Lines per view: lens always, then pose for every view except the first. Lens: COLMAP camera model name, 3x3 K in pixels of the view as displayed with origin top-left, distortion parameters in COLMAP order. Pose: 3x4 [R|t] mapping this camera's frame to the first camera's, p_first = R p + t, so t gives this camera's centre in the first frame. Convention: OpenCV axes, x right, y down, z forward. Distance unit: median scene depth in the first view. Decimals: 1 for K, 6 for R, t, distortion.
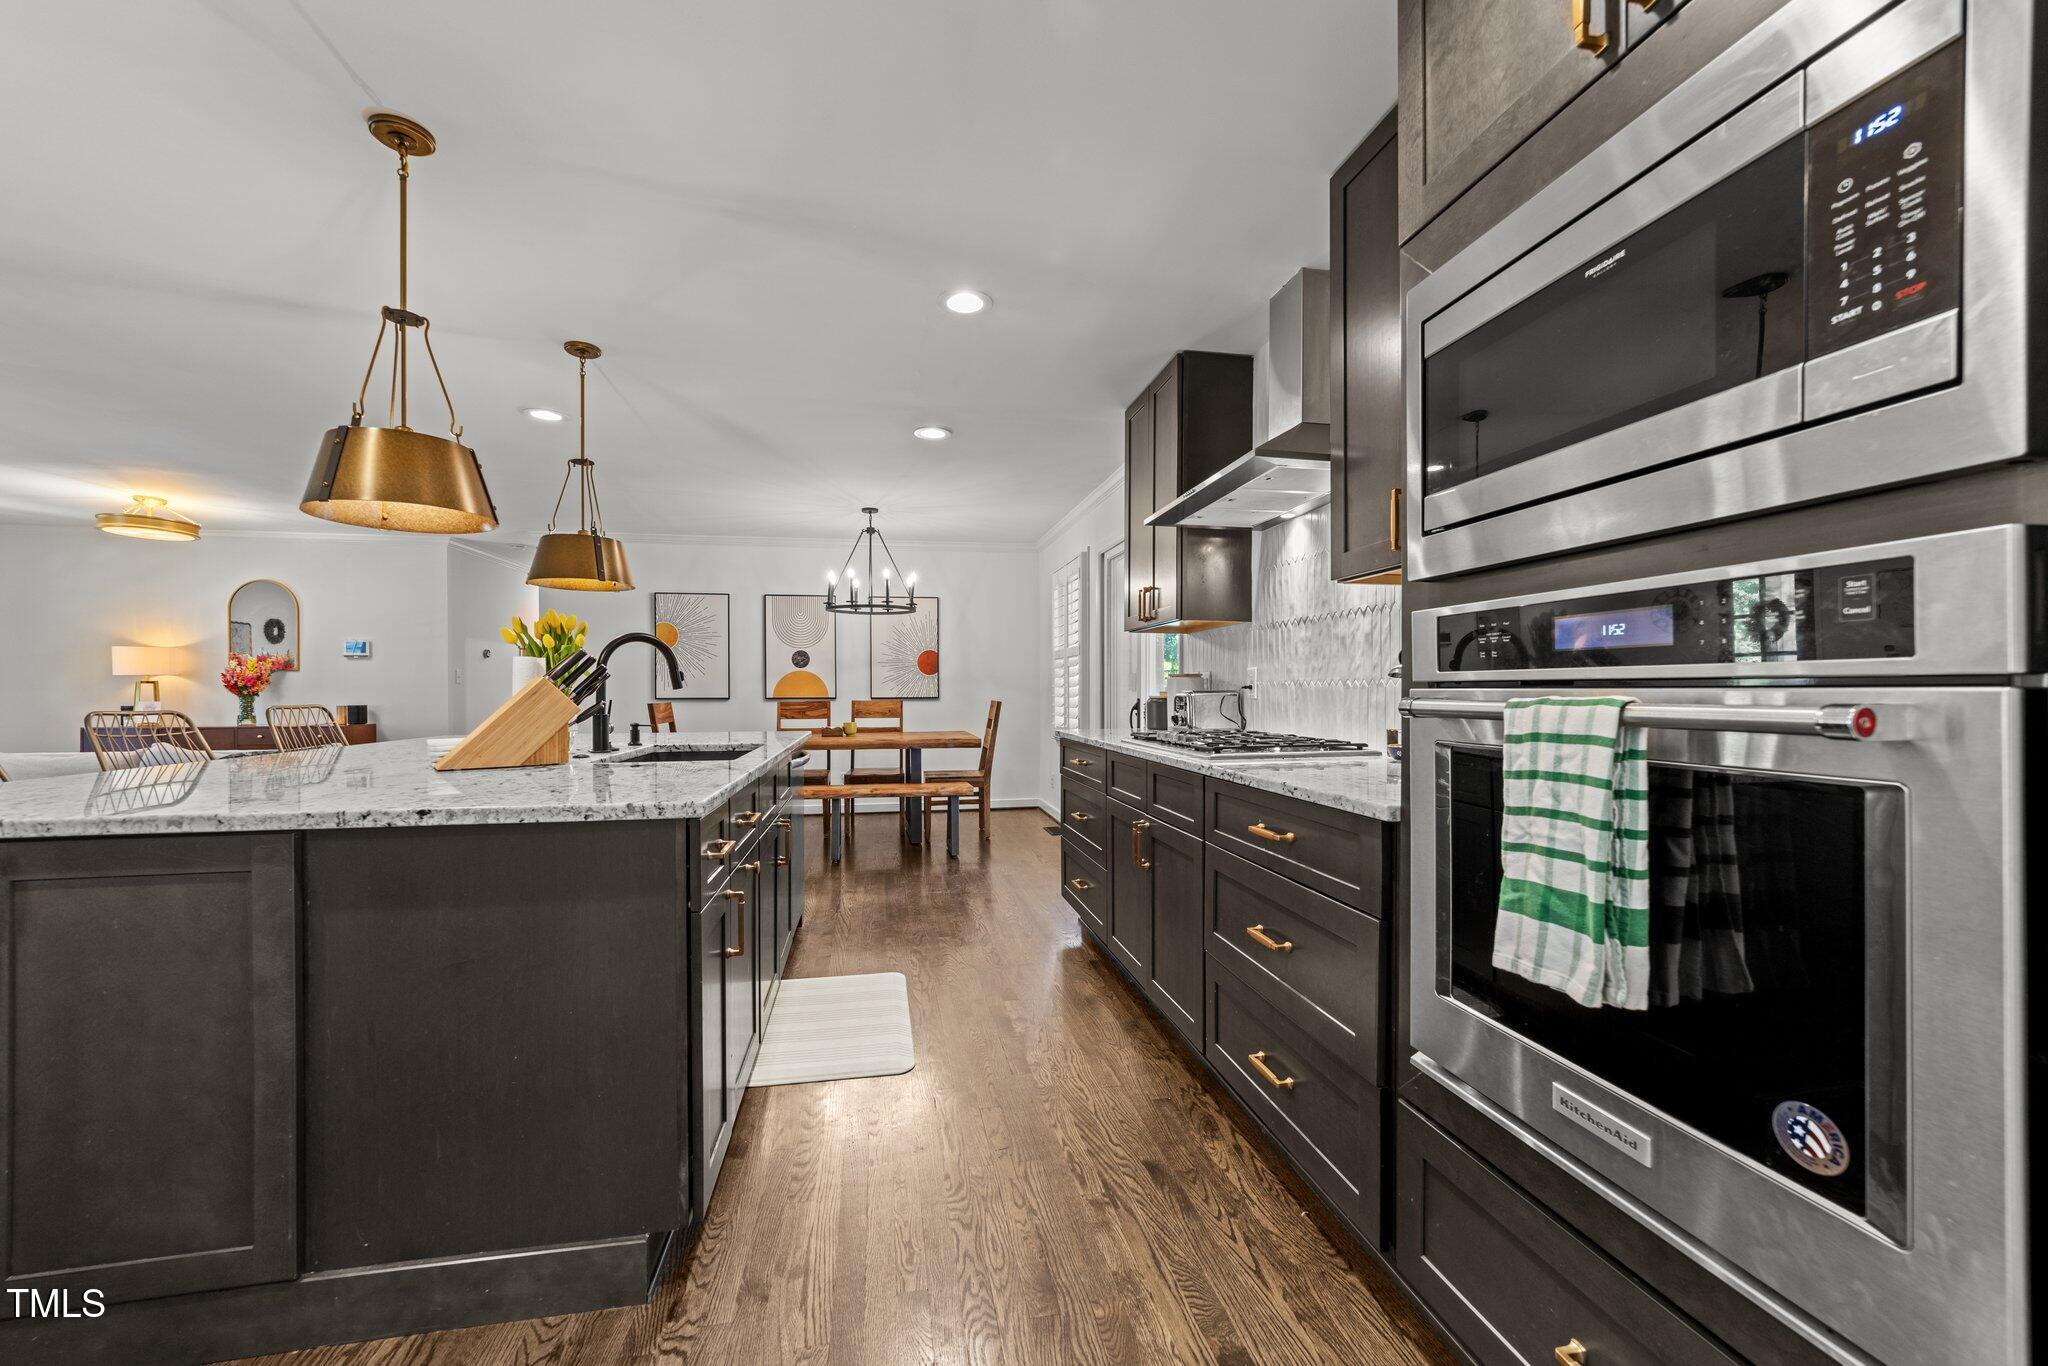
lens RADIAL K [[791.6, 0, 1006.5], [0, 791.6, 695.0], [0, 0, 1]] dist [-0.003940, 0.003484]
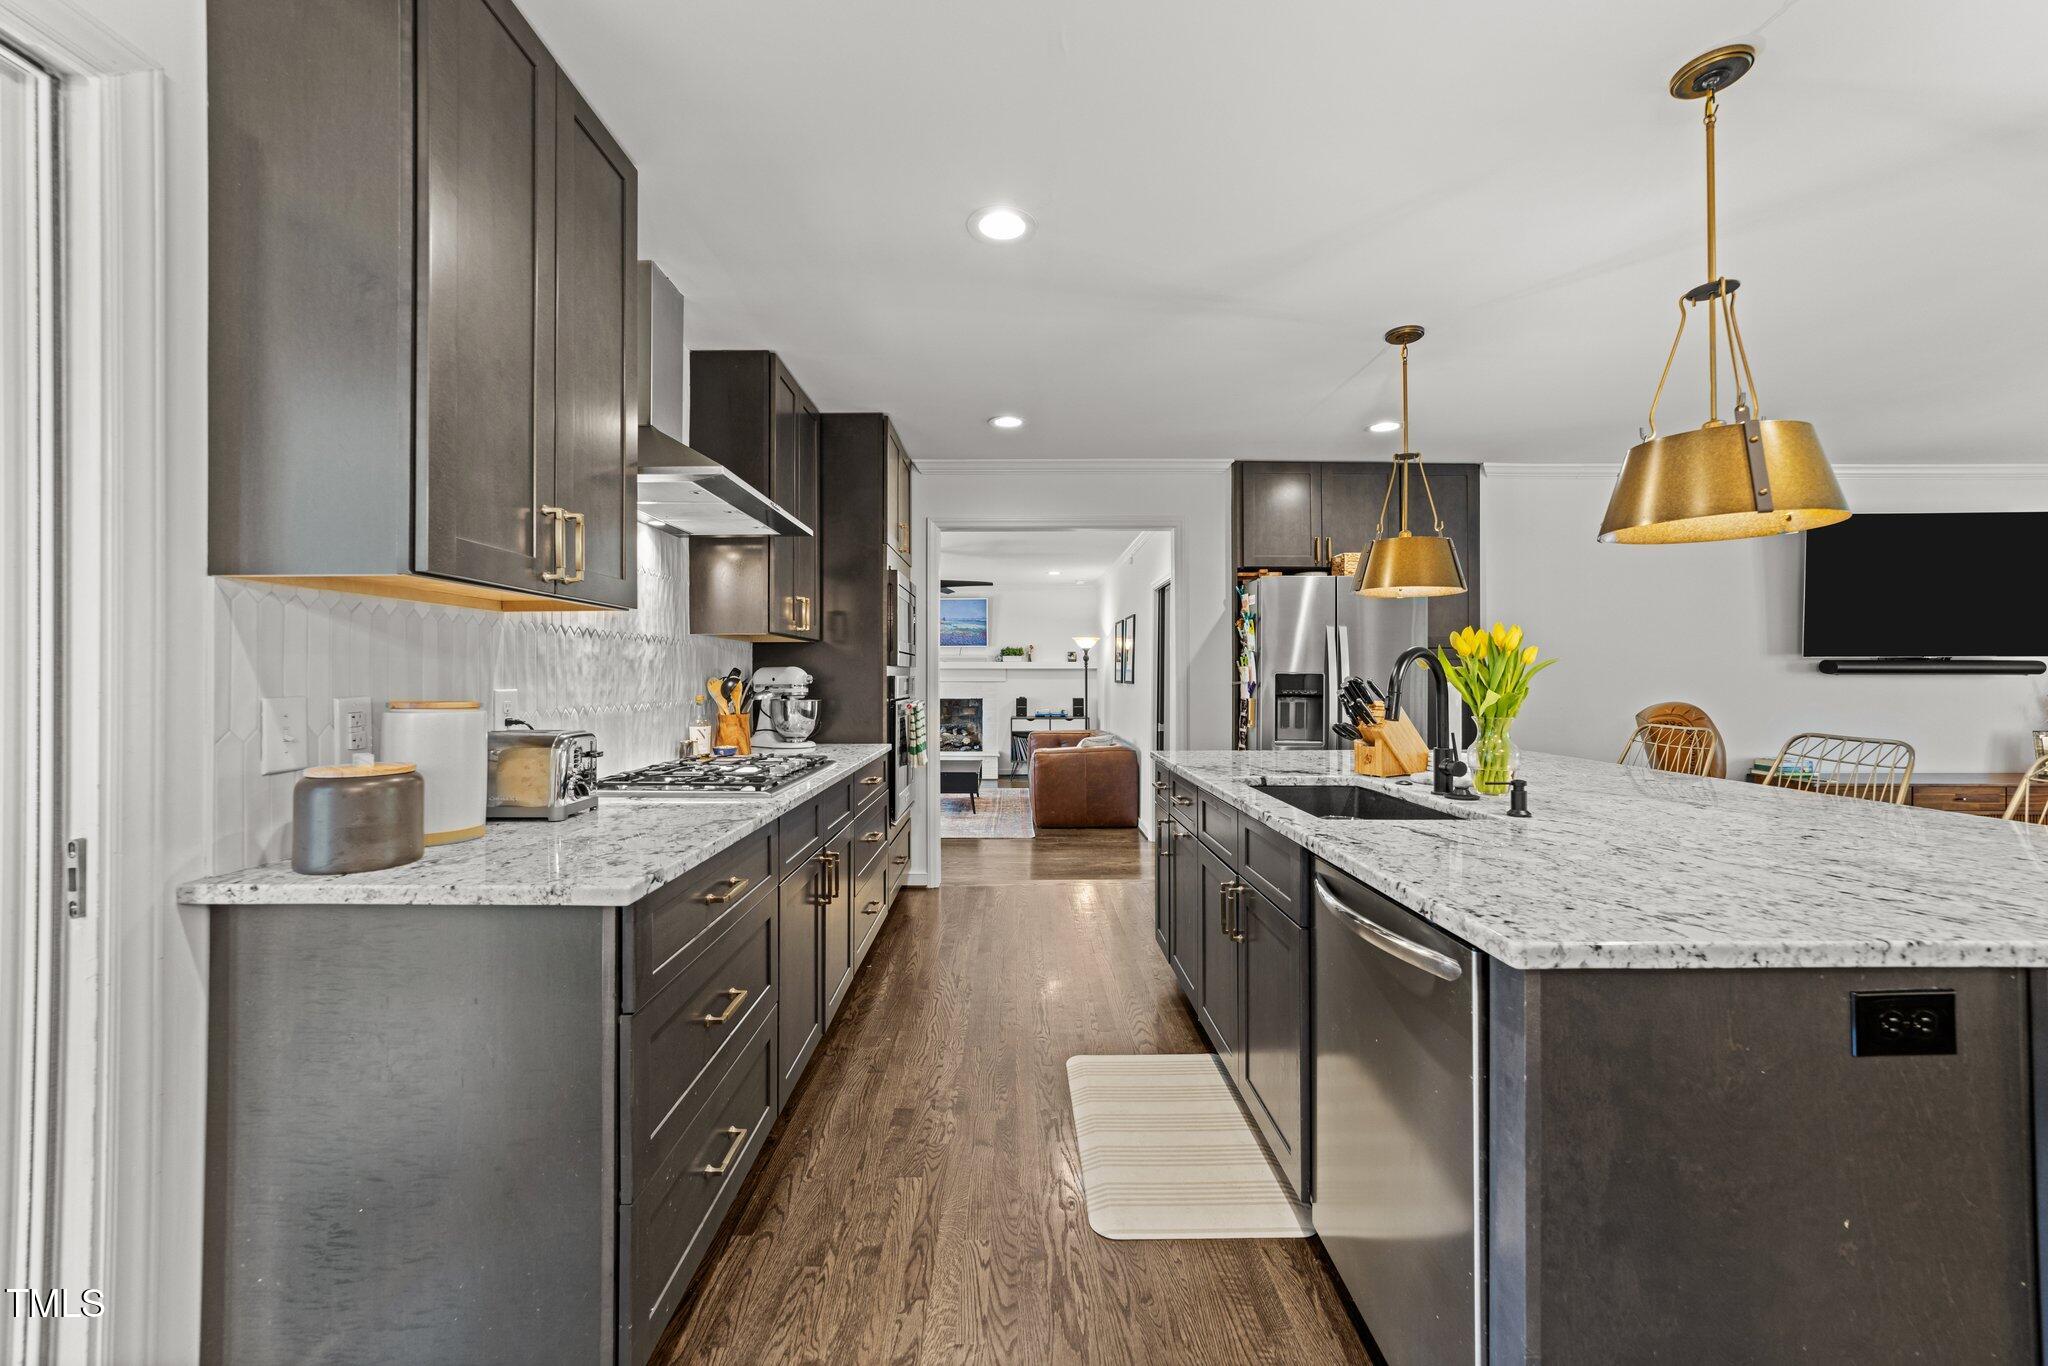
lens RADIAL K [[791.6, 0, 1018.7], [0, 791.6, 673.7], [0, 0, 1]] dist [-0.003940, 0.003484]
pose [[-0.987703, 0.001050, 0.156340, -0.084350], [0.001382, 0.999997, 0.002013, -0.024388], [-0.156338, 0.002205, -0.987701, 0.797349]]
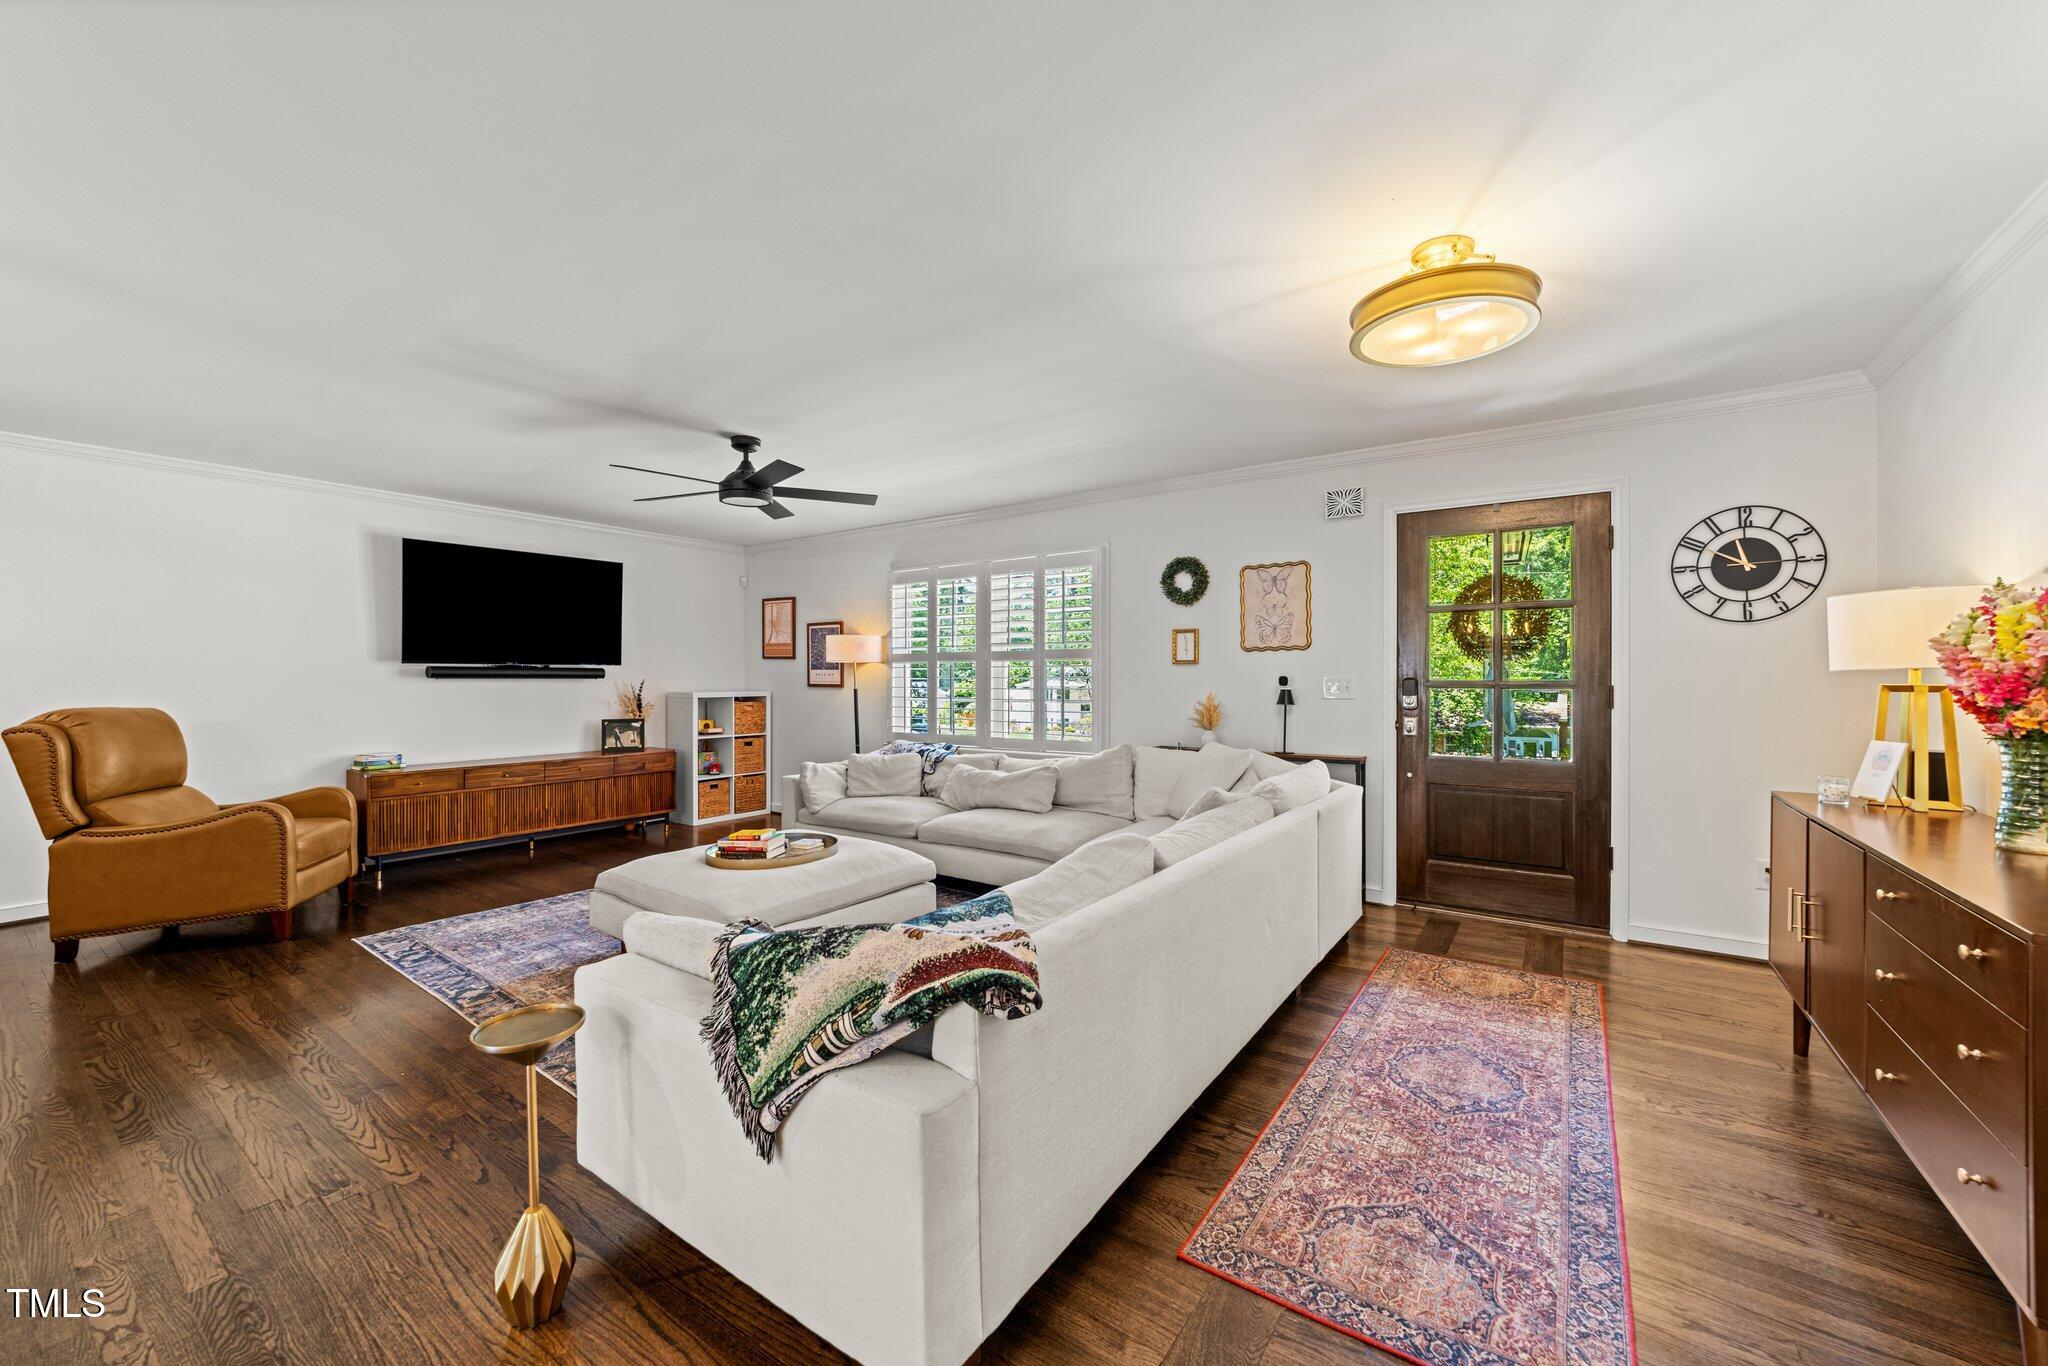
lens RADIAL K [[791.6, 0, 1012.3], [0, 791.6, 682.9], [0, 0, 1]] dist [-0.003940, 0.003484]
pose [[-0.711580, 0.005656, -0.702583, -0.566522], [0.000421, 0.999971, 0.007624, -0.023014], [0.702605, 0.005130, -0.711561, 1.023880]]
